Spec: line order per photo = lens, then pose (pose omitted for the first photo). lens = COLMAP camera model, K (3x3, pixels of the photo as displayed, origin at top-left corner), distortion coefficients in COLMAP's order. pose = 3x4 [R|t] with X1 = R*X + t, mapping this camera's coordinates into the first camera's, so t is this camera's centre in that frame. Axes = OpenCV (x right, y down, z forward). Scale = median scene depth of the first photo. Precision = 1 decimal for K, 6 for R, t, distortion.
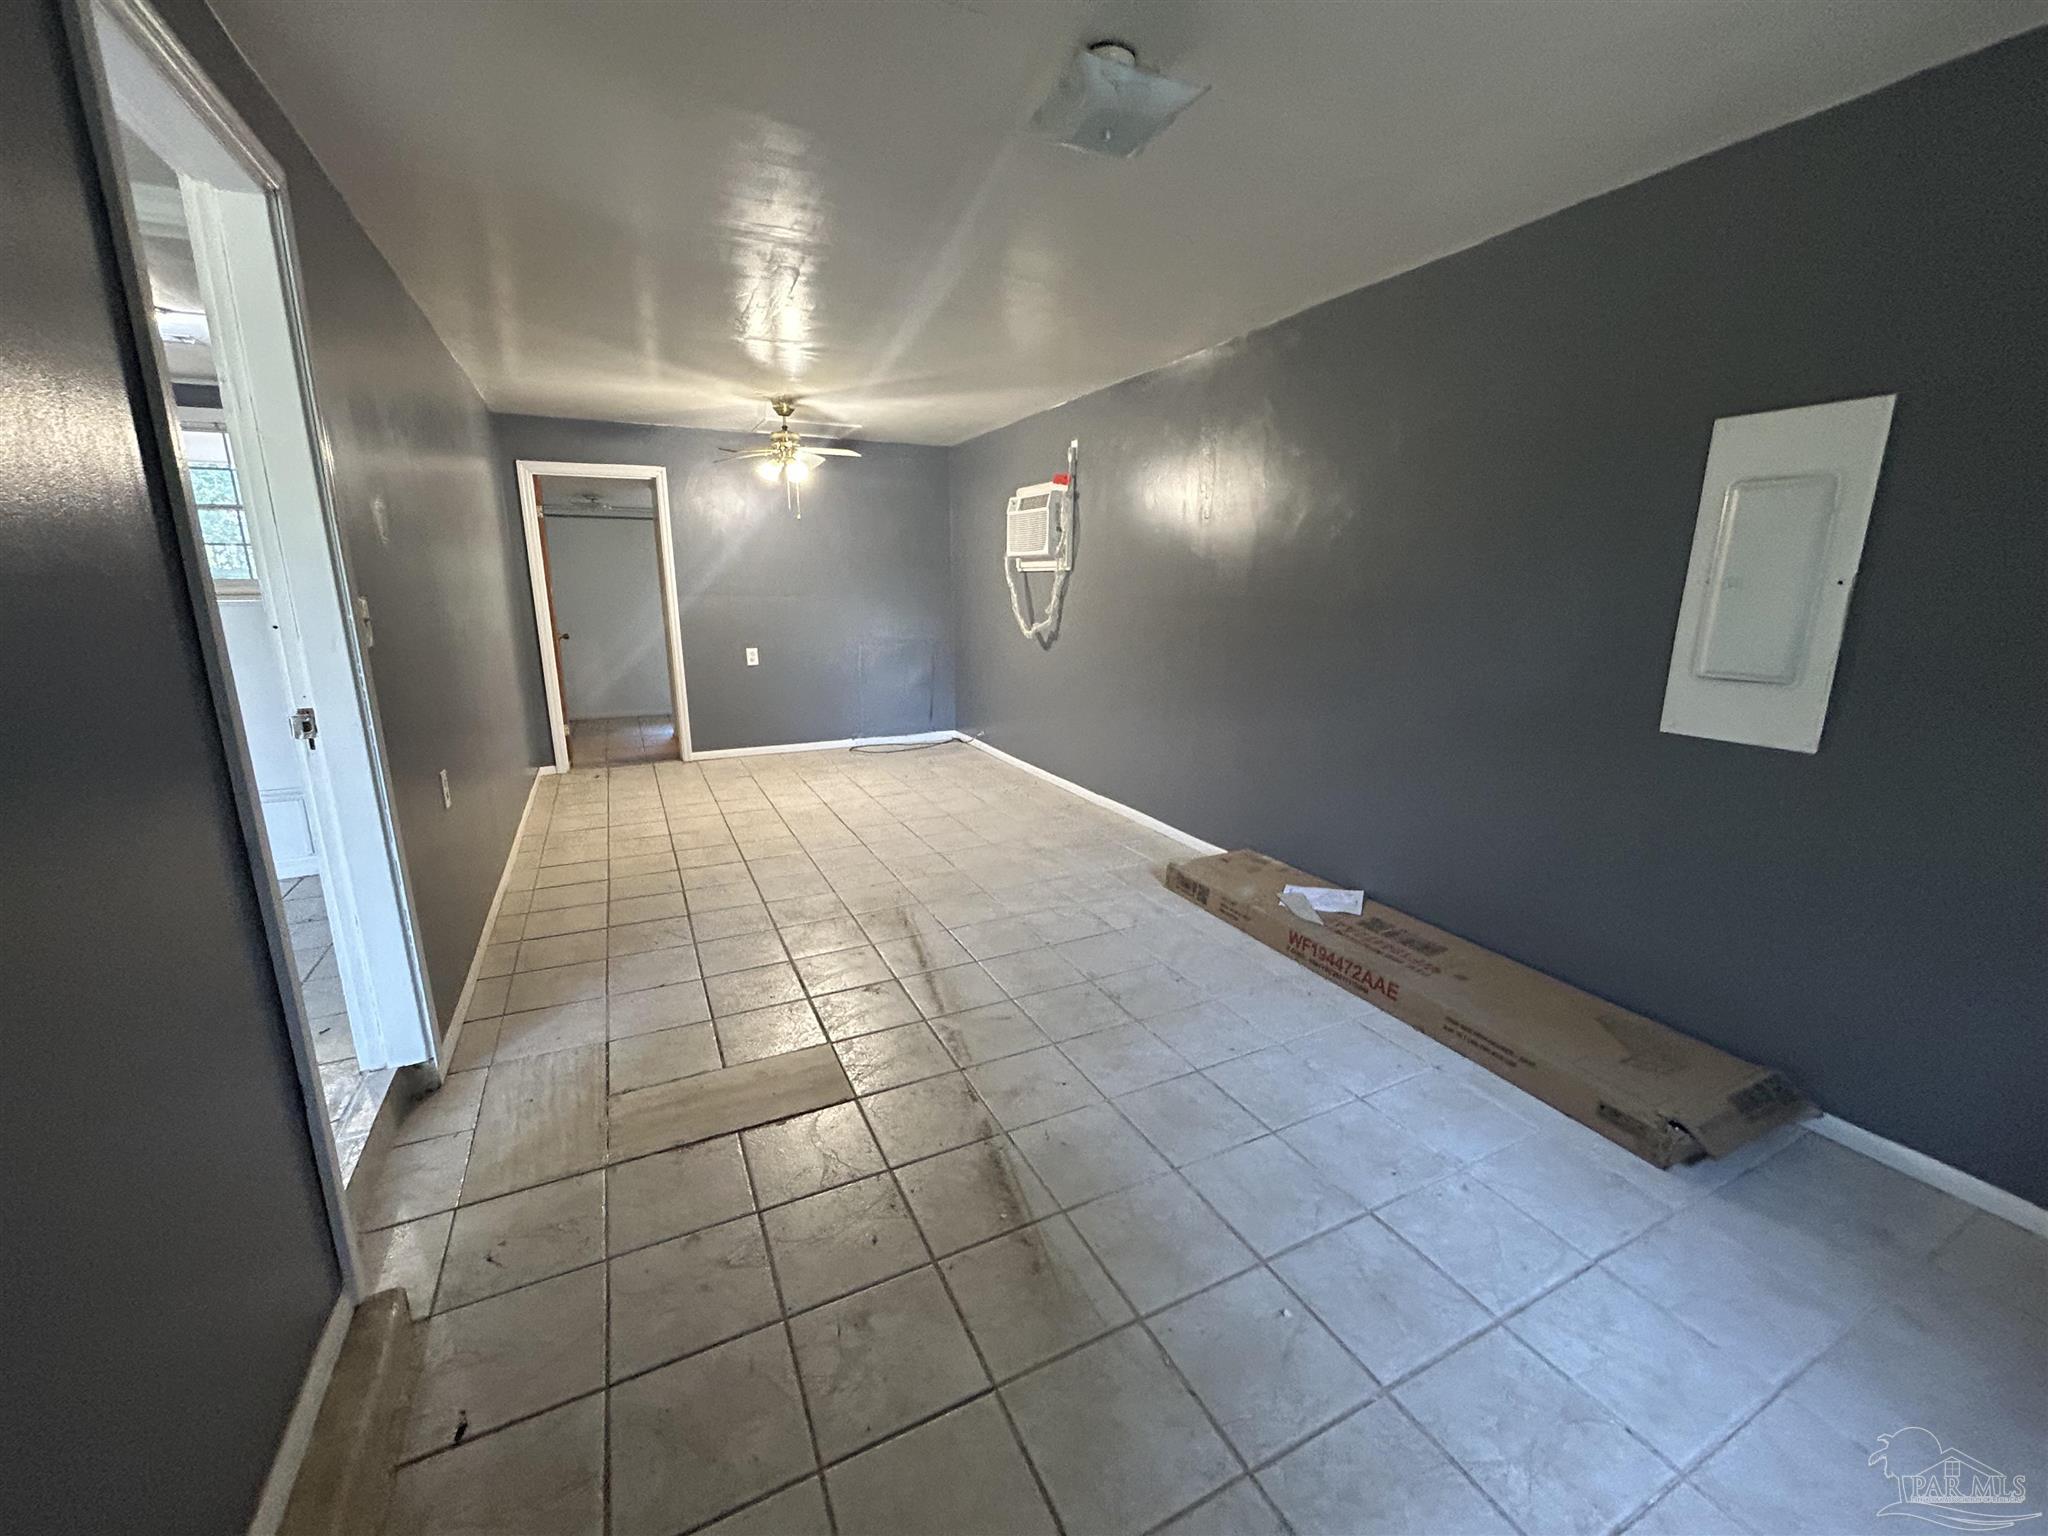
lens RADIAL K [[823.5, 0, 1026.6], [0, 823.5, 770.6], [0, 0, 1]] dist [0.002528, 0.000250]
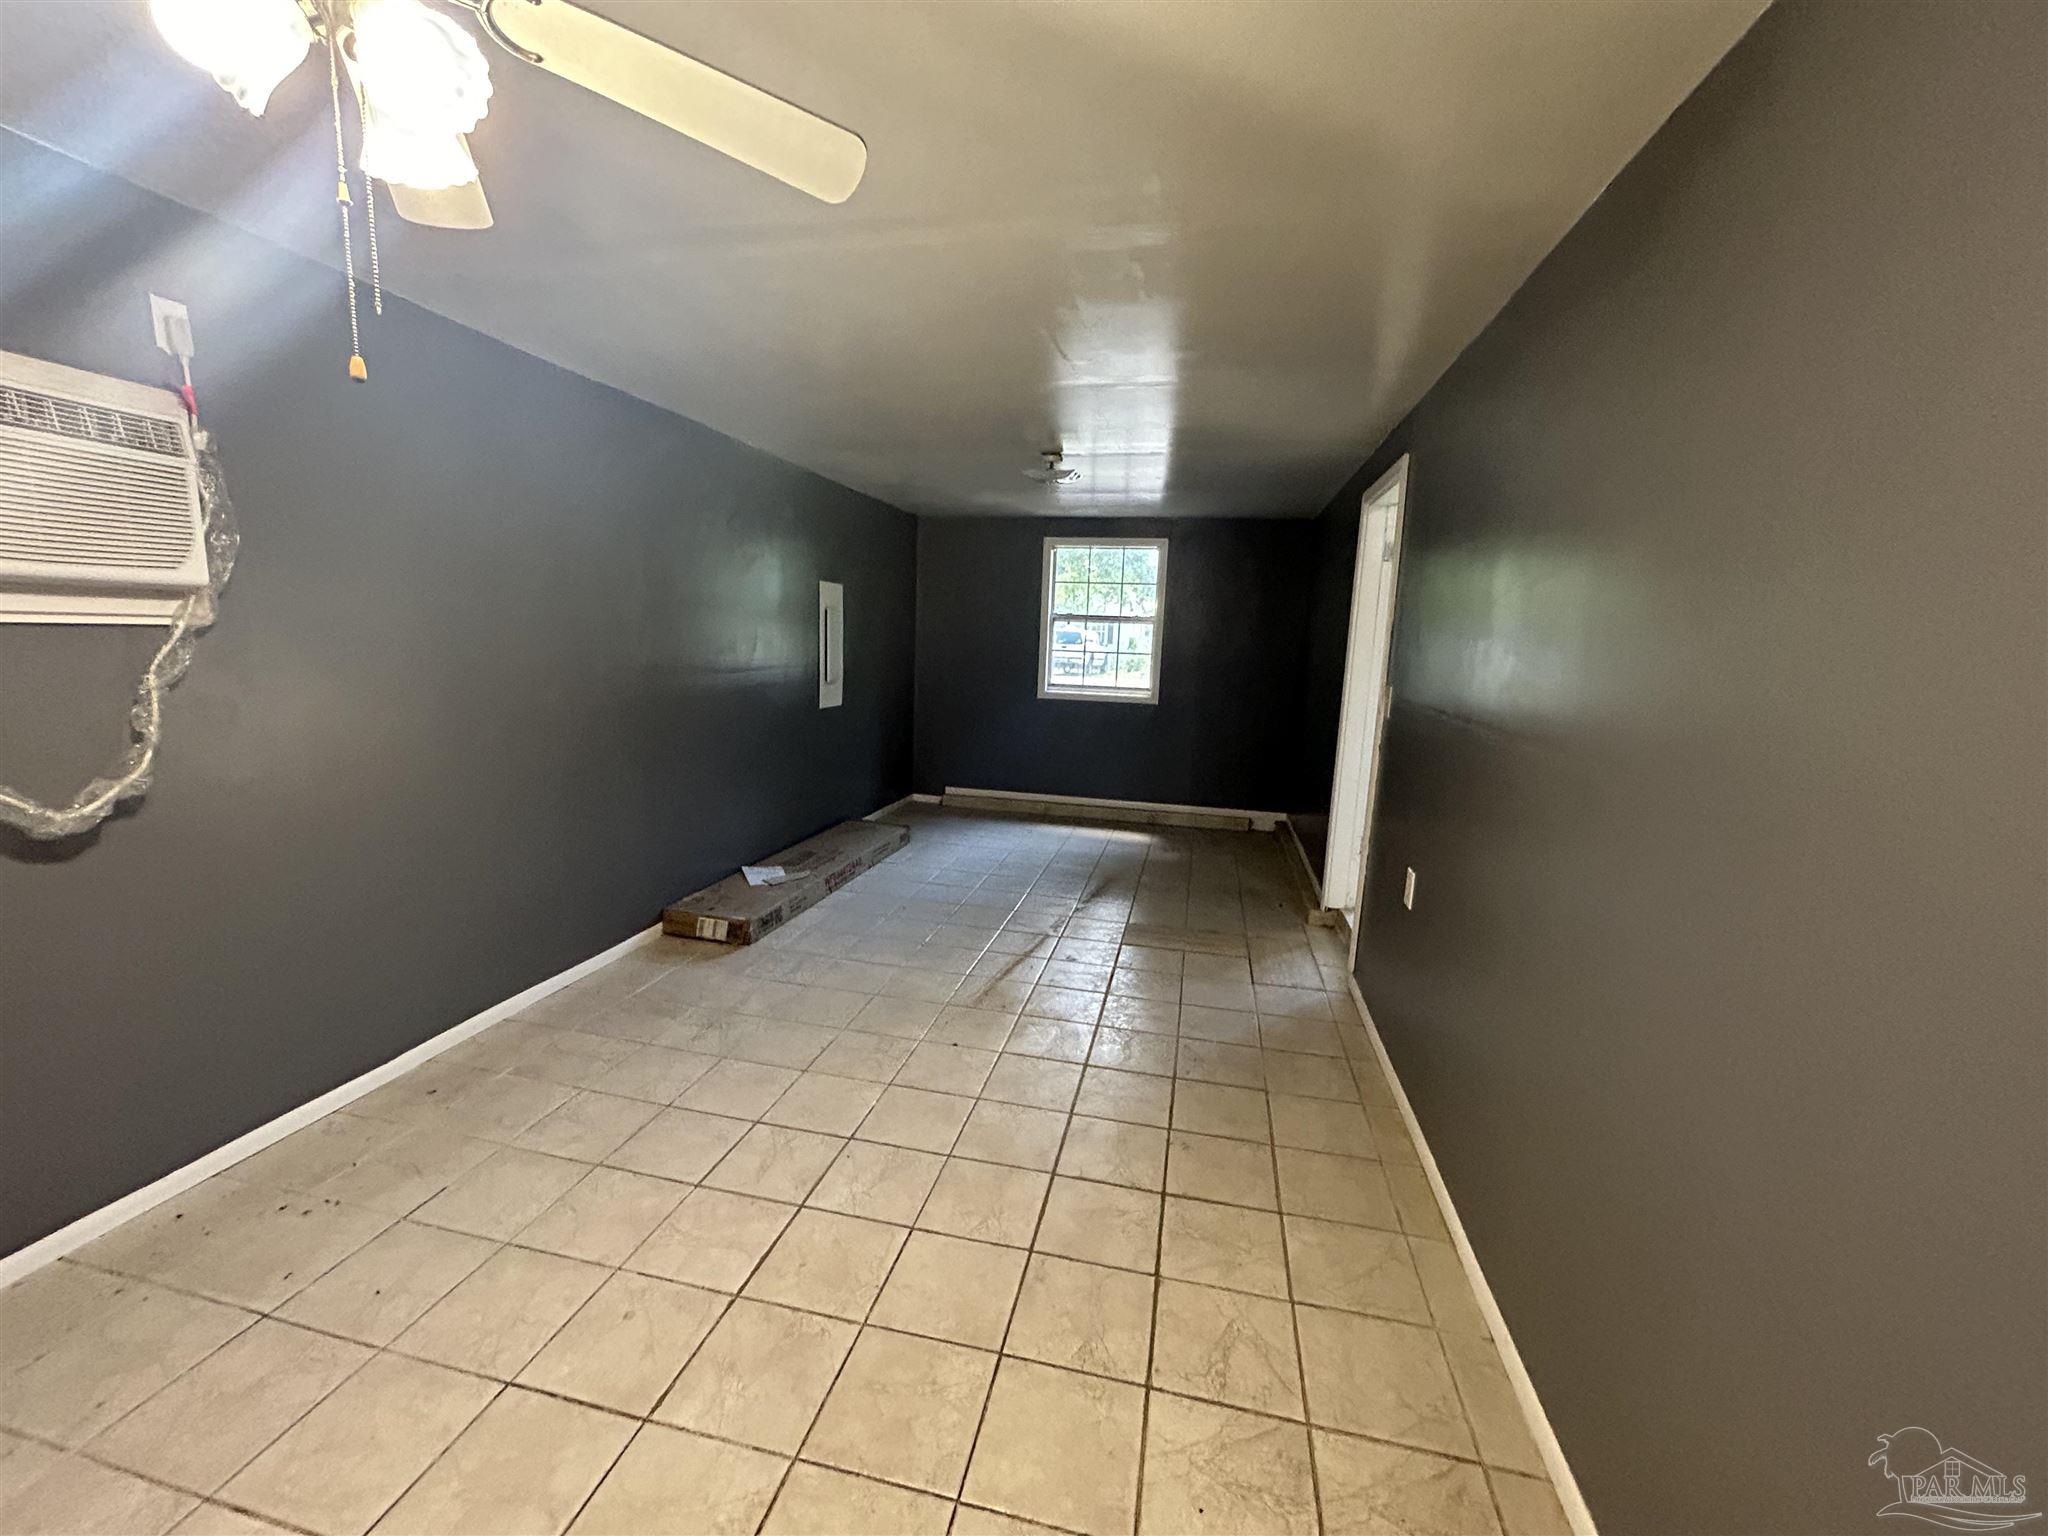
lens RADIAL K [[823.5, 0, 1021.0], [0, 823.5, 769.5], [0, 0, 1]] dist [0.002528, 0.000250]
pose [[-0.778362, -0.131758, 0.613834, -0.723338], [0.102082, 0.938158, 0.330817, -0.383195], [-0.619461, 0.320157, -0.716776, 1.519362]]
